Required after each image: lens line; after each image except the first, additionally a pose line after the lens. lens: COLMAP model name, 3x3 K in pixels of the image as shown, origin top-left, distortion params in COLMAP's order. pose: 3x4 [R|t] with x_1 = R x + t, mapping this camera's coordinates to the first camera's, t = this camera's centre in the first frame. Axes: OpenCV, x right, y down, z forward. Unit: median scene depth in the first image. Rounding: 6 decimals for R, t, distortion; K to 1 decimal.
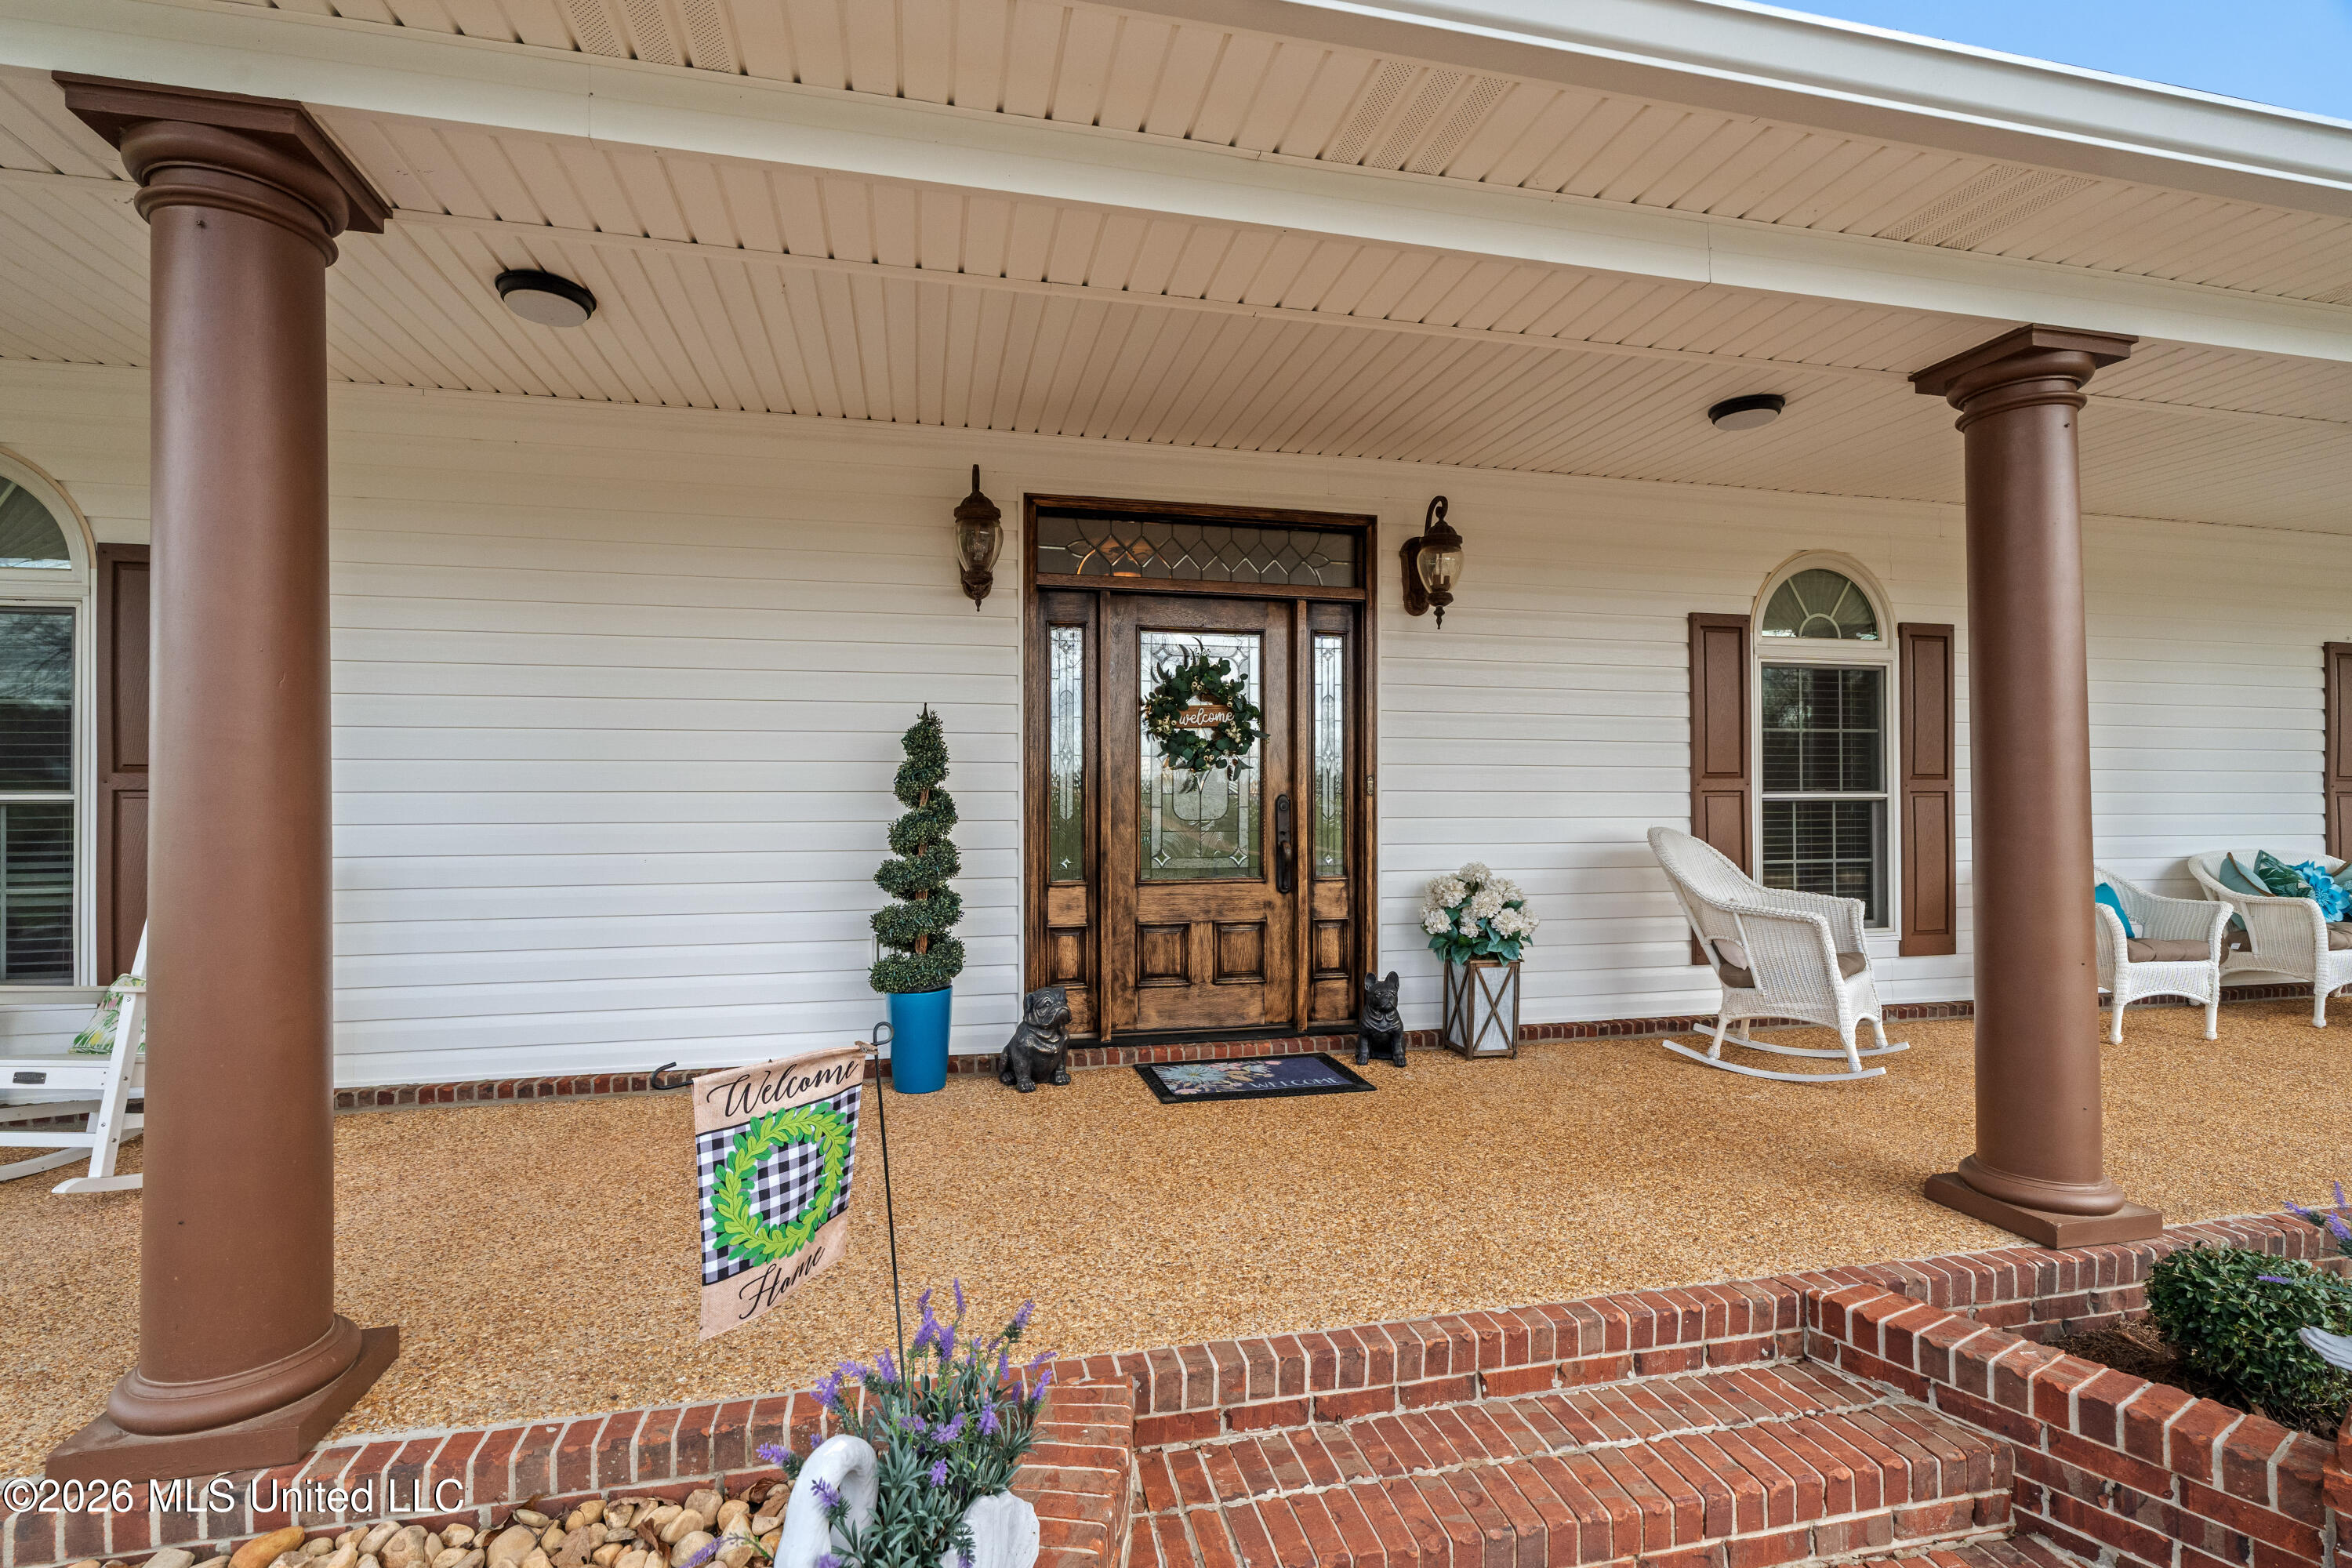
lens RADIAL K [[1053.7, 0, 1176.0], [0, 1053.7, 784.9], [0, 0, 1]] dist [-0.007117, 0.001701]
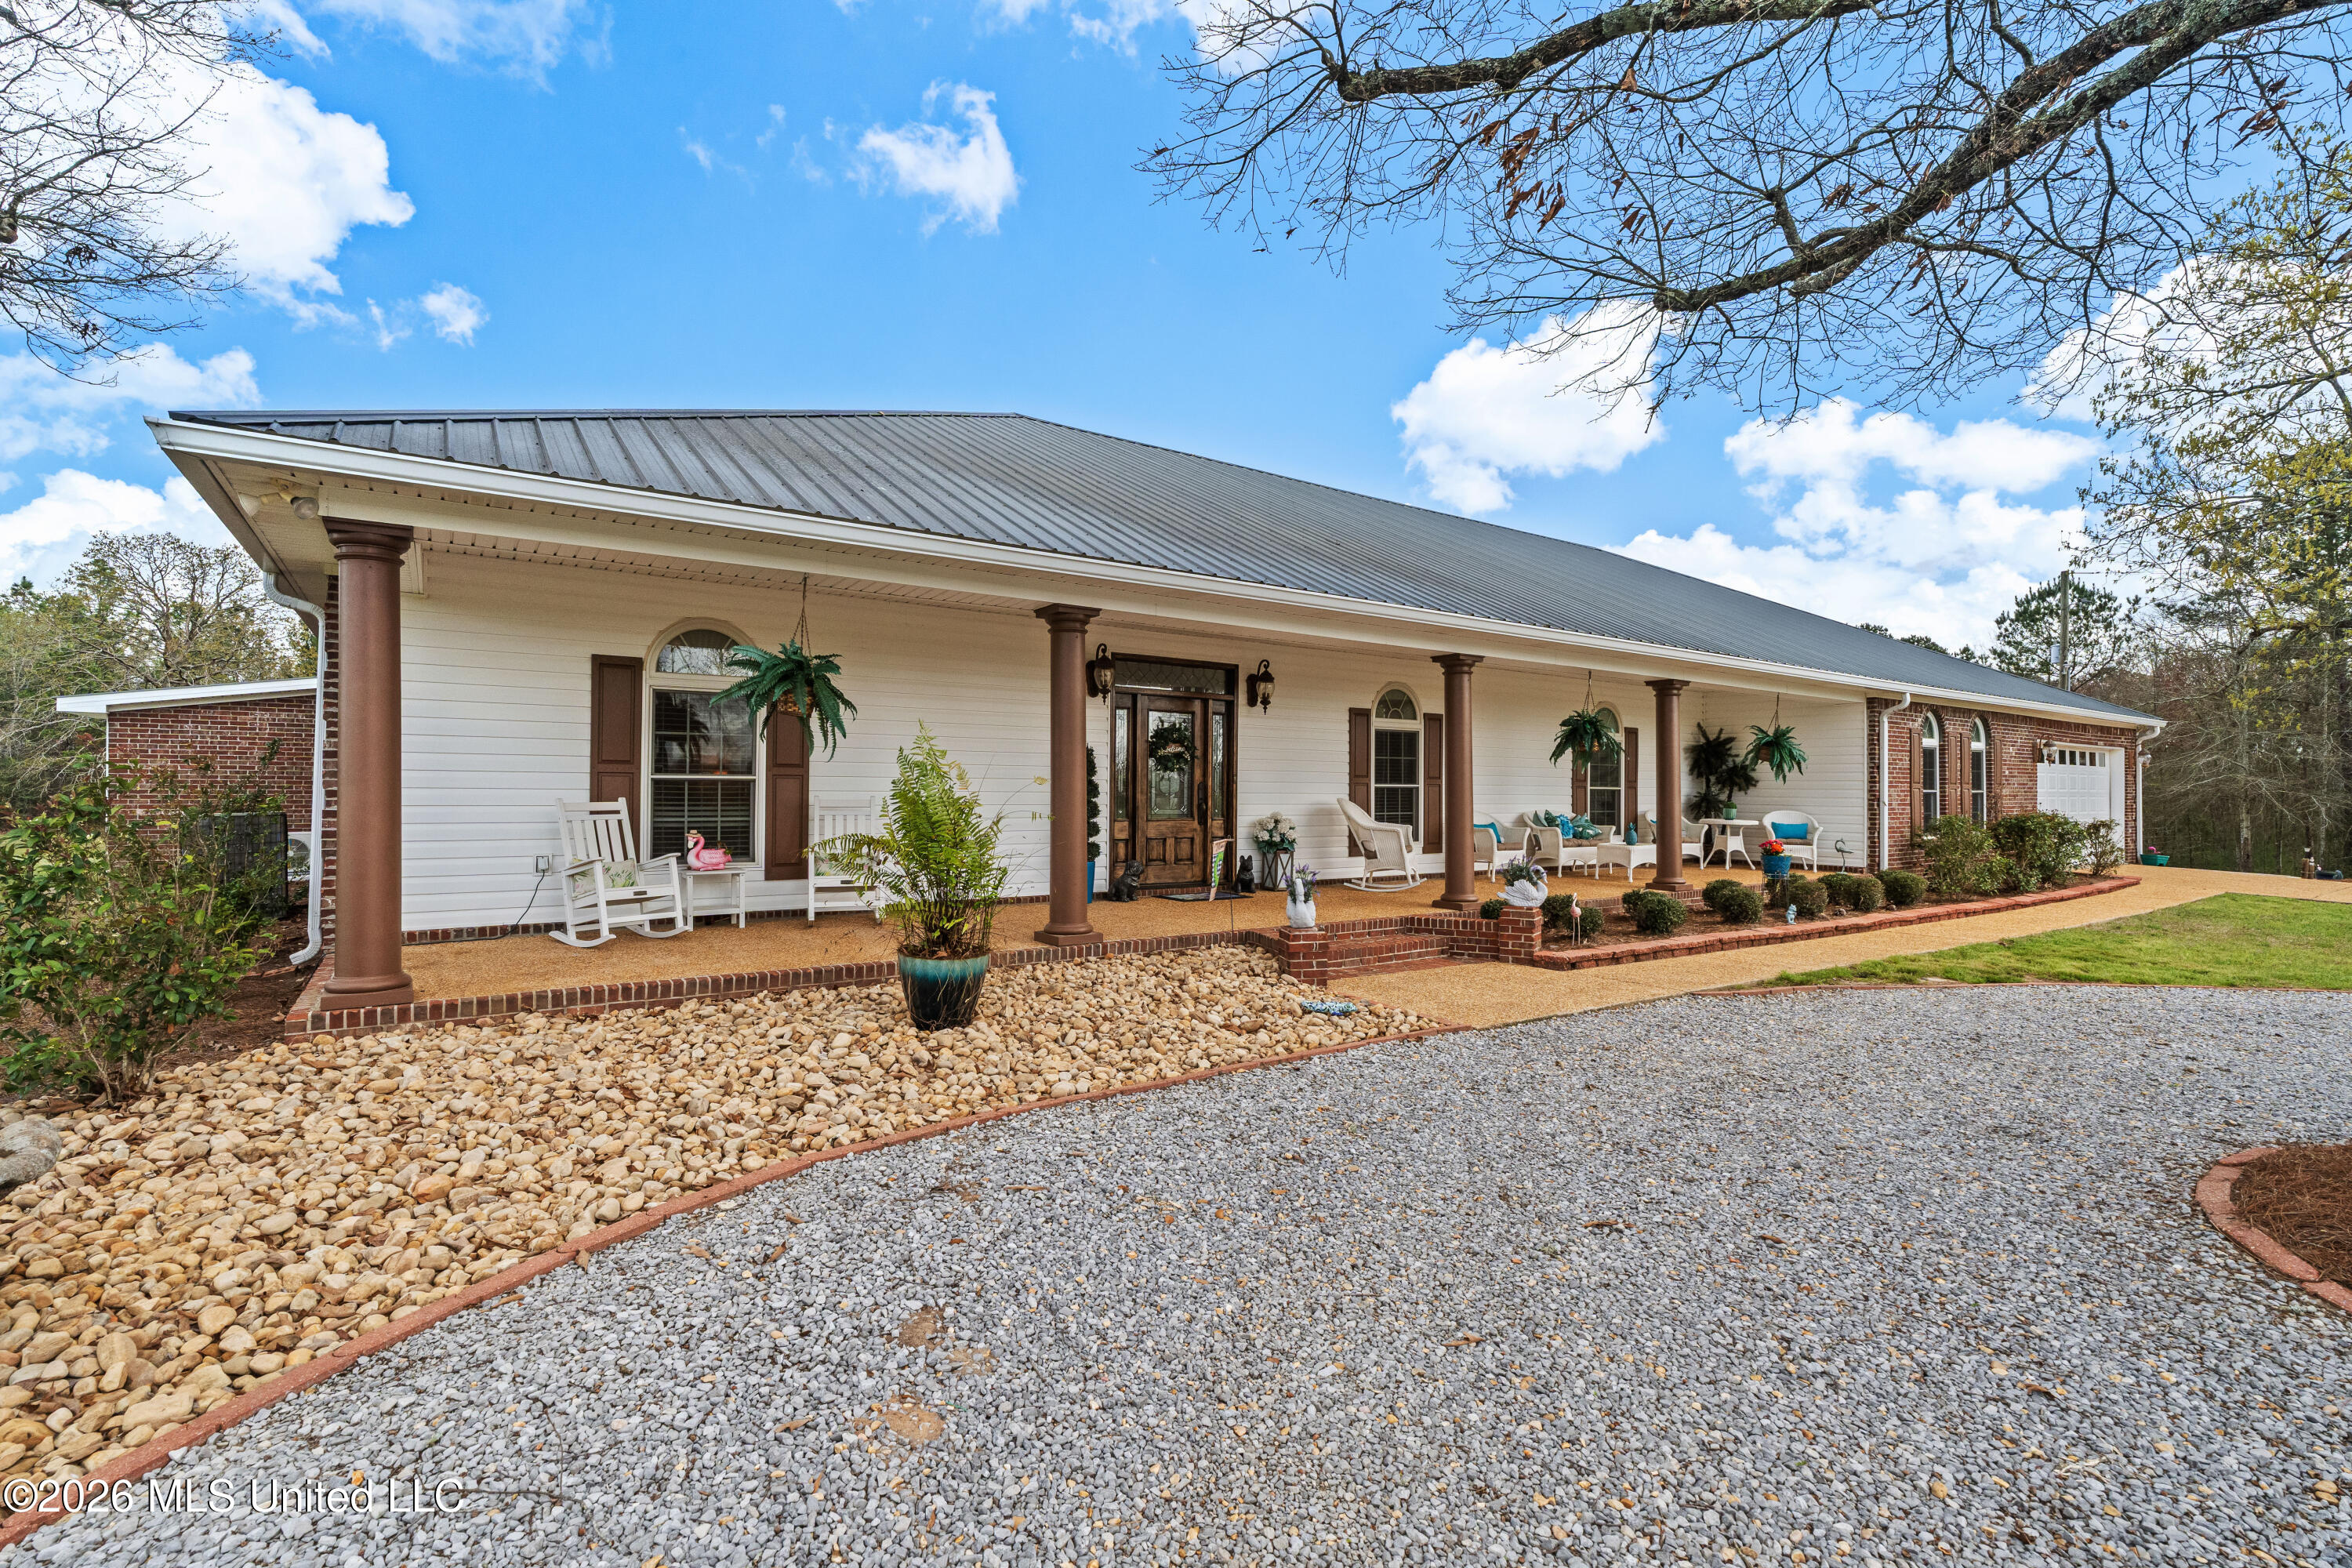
lens RADIAL K [[1053.7, 0, 1165.8], [0, 1053.7, 792.5], [0, 0, 1]] dist [-0.007117, 0.001701]
pose [[0.928108, 0.004452, 0.372283, -0.825525], [-0.006515, 0.999970, 0.004282, 0.020922], [-0.372253, -0.006399, 0.928109, -1.112876]]
